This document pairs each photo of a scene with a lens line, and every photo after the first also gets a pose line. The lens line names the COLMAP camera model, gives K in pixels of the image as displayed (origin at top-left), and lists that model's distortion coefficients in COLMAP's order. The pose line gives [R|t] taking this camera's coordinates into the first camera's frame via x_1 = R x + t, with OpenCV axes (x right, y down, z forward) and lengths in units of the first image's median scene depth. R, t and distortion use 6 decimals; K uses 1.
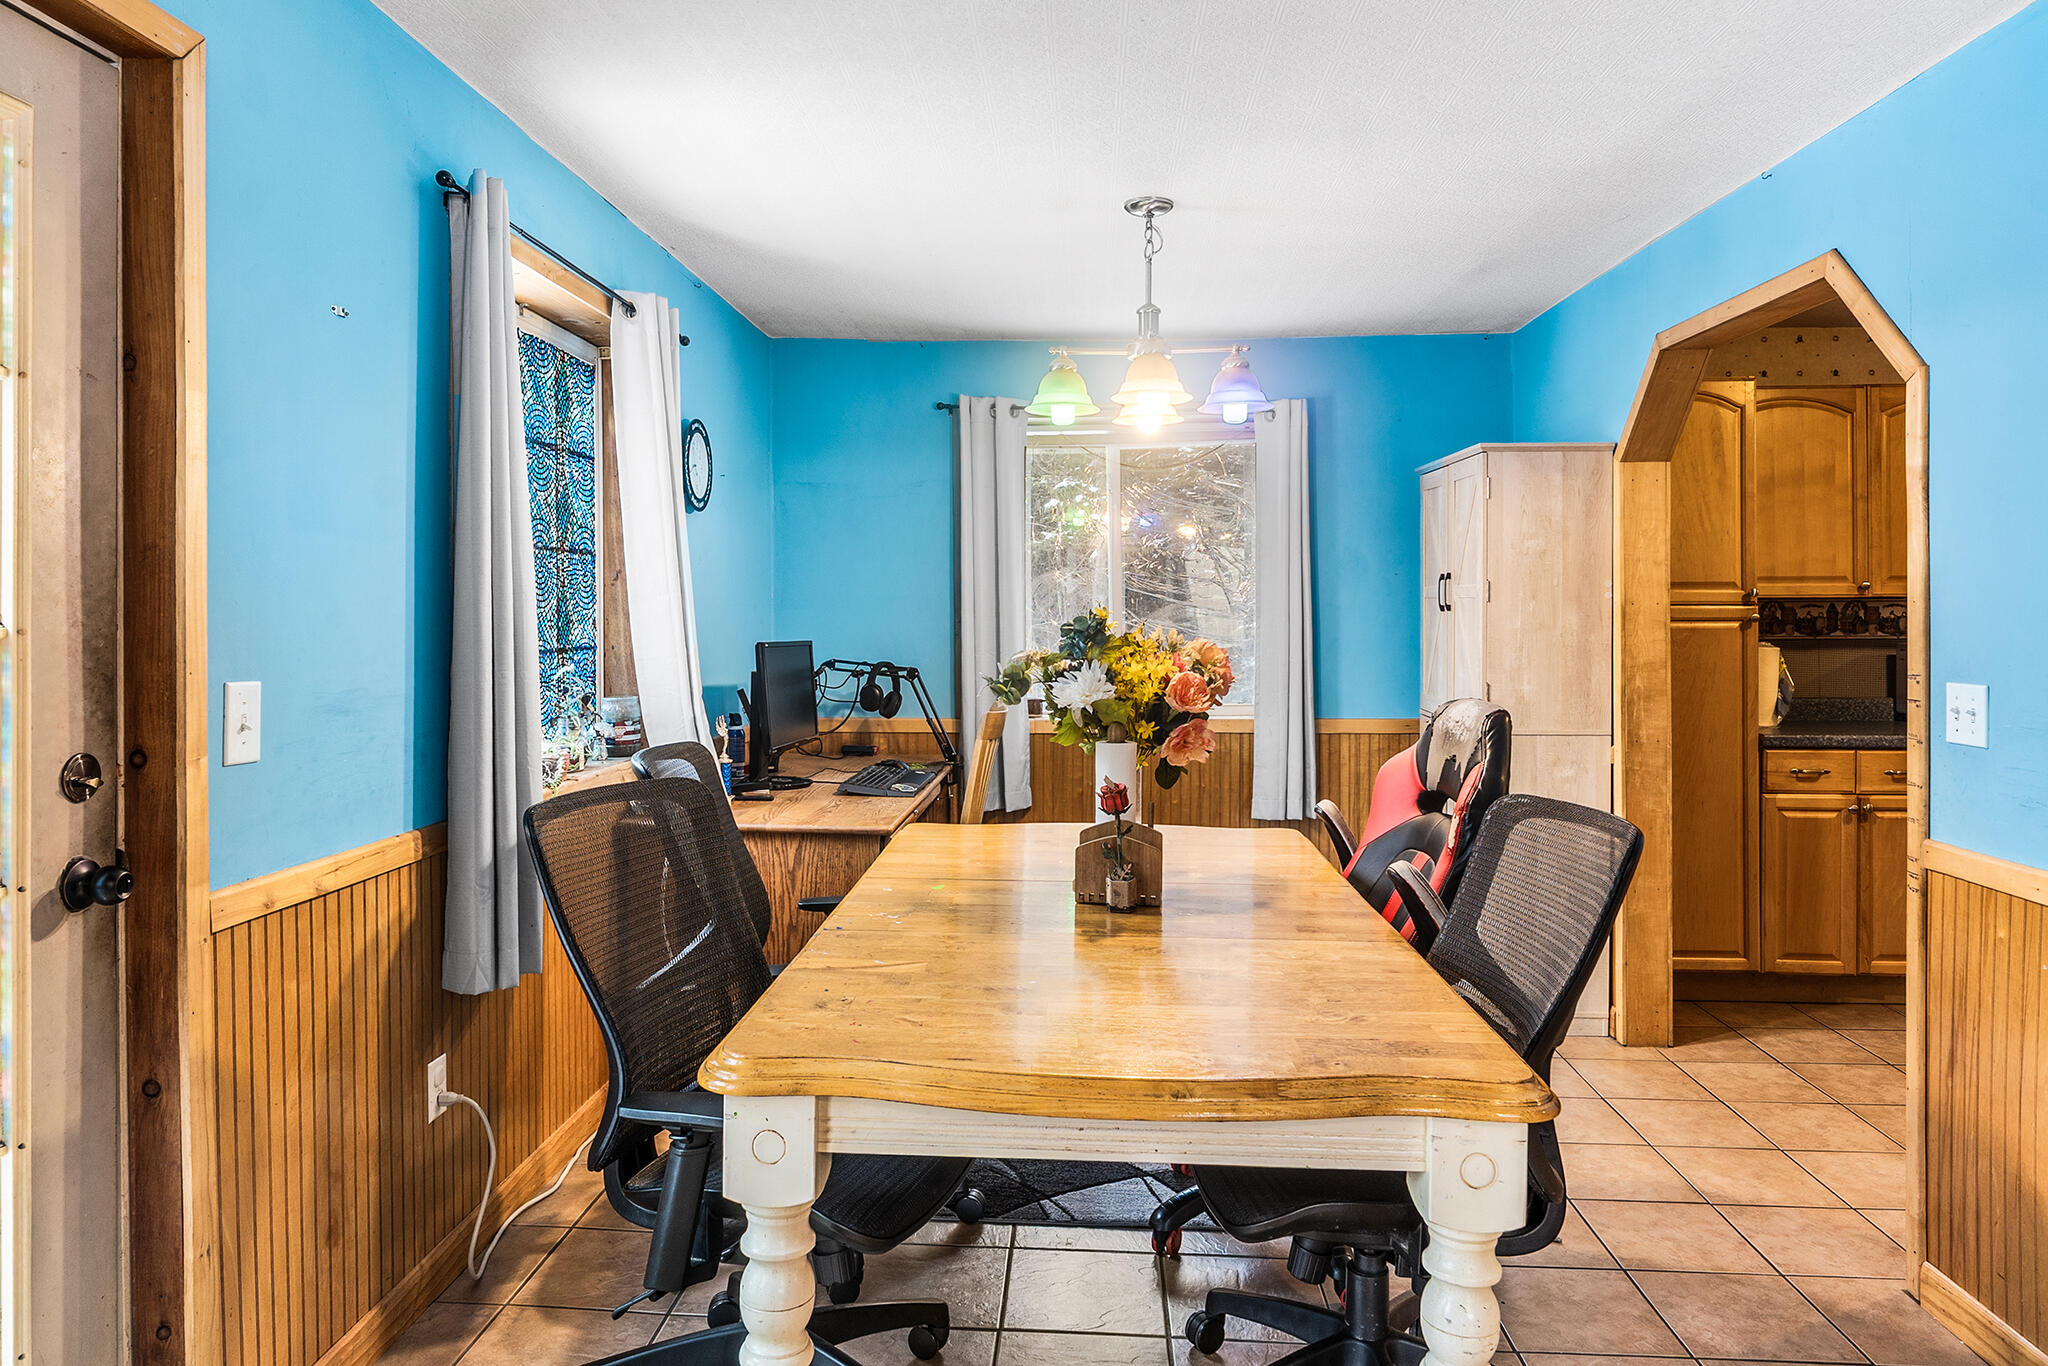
lens RADIAL K [[1293.0, 0, 989.4], [0, 1293.0, 618.9], [0, 0, 1]] dist [-0.009912, -0.000882]
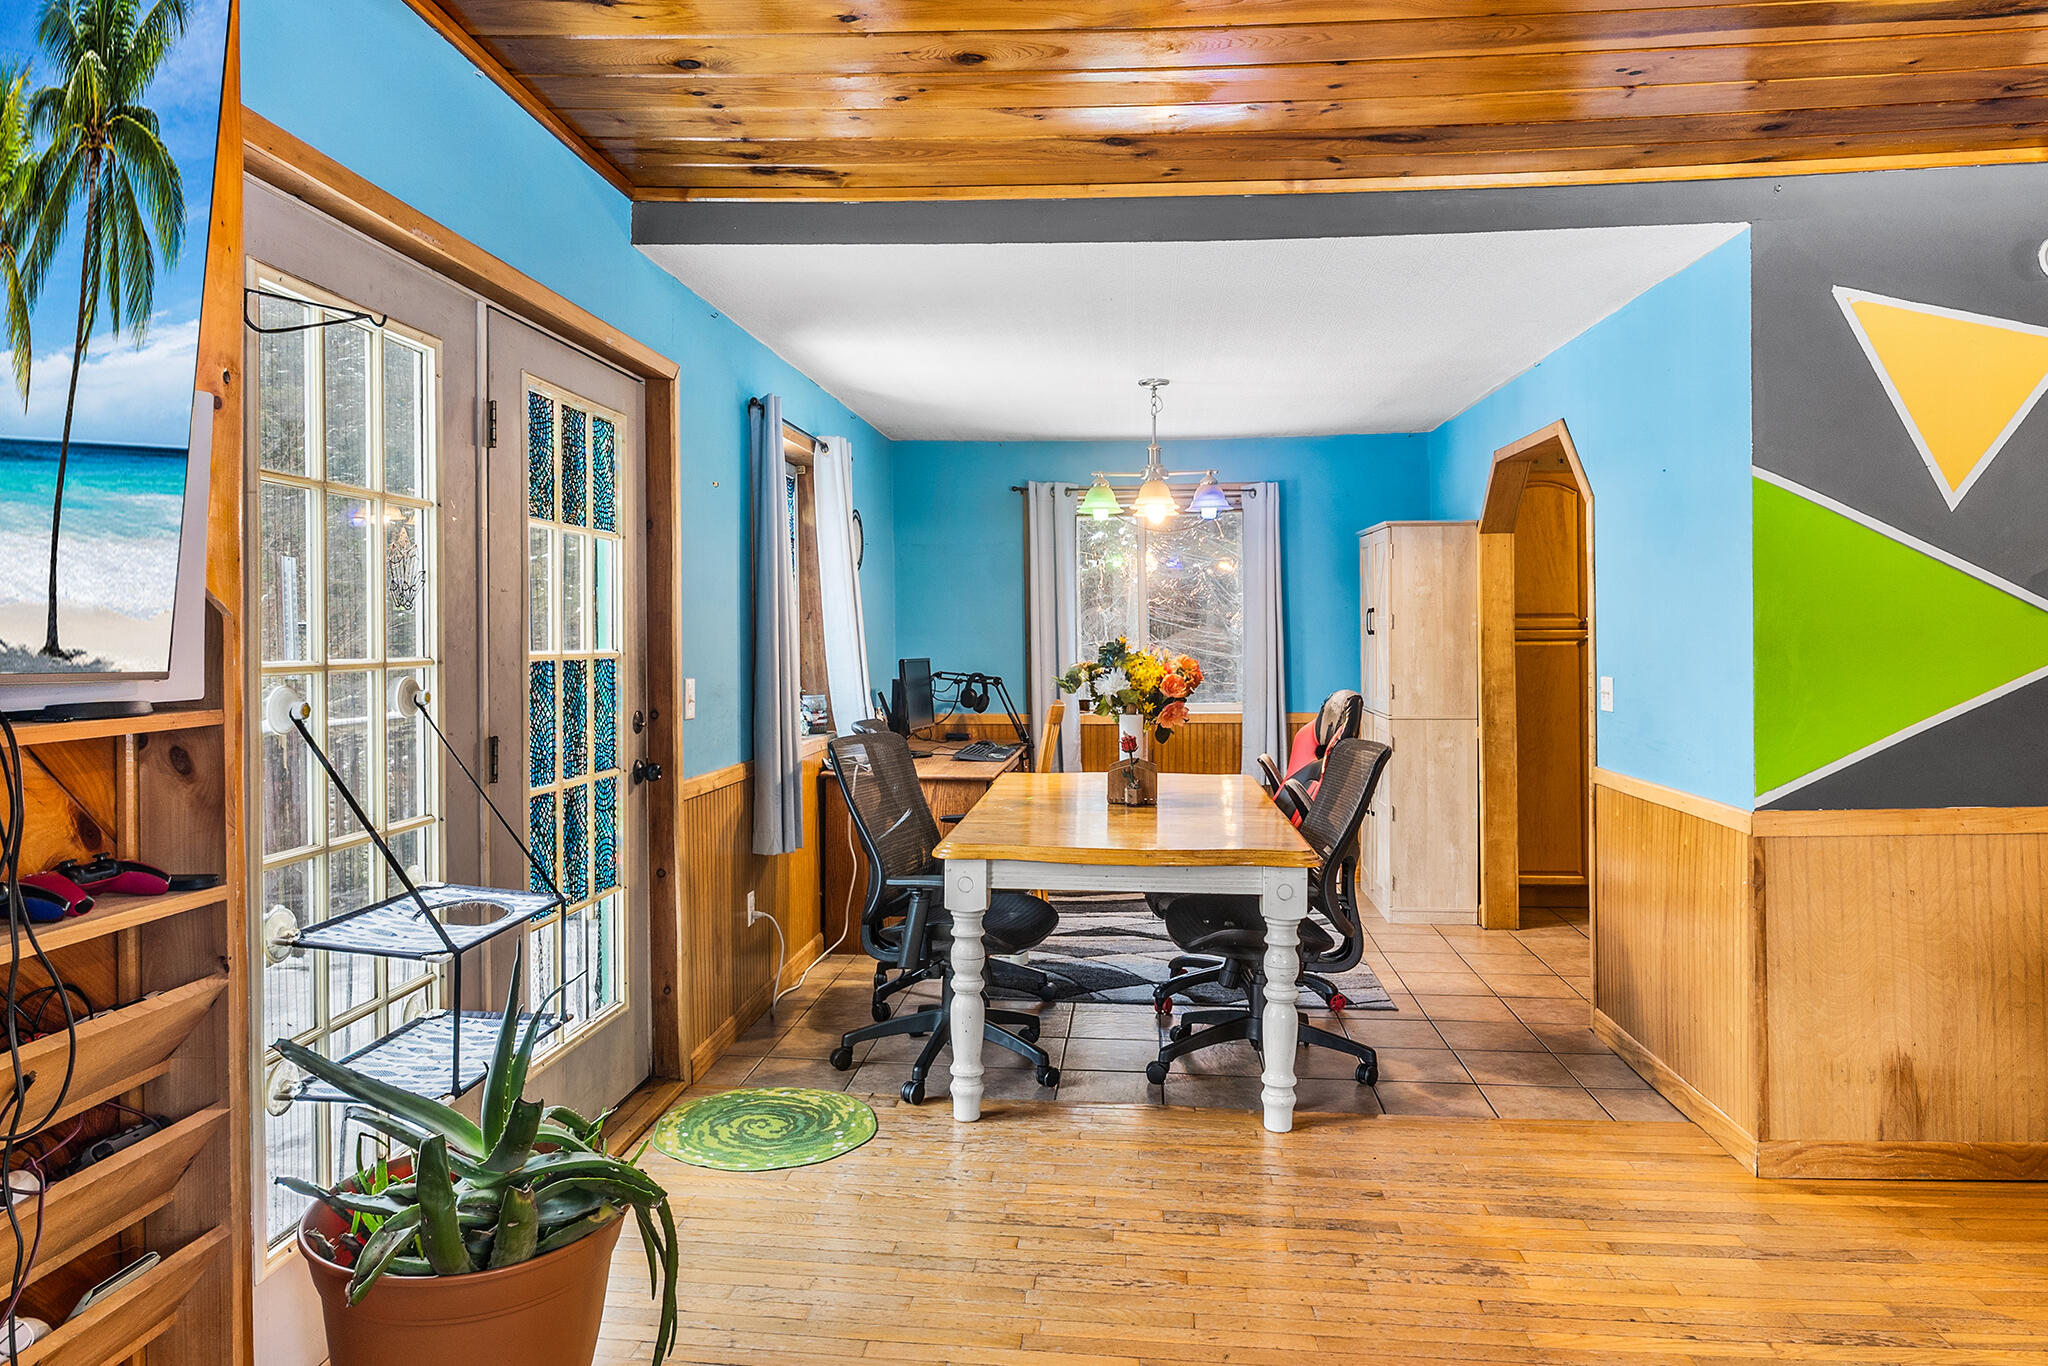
lens RADIAL K [[1363.3, 0, 1008.9], [0, 1363.3, 626.2], [0, 0, 1]] dist [-0.009752, -0.007280]
pose [[0.999788, -0.006659, -0.019494, -0.023432], [0.006496, 0.999944, -0.008403, -0.006806], [0.019549, 0.008274, 0.999775, -0.660913]]
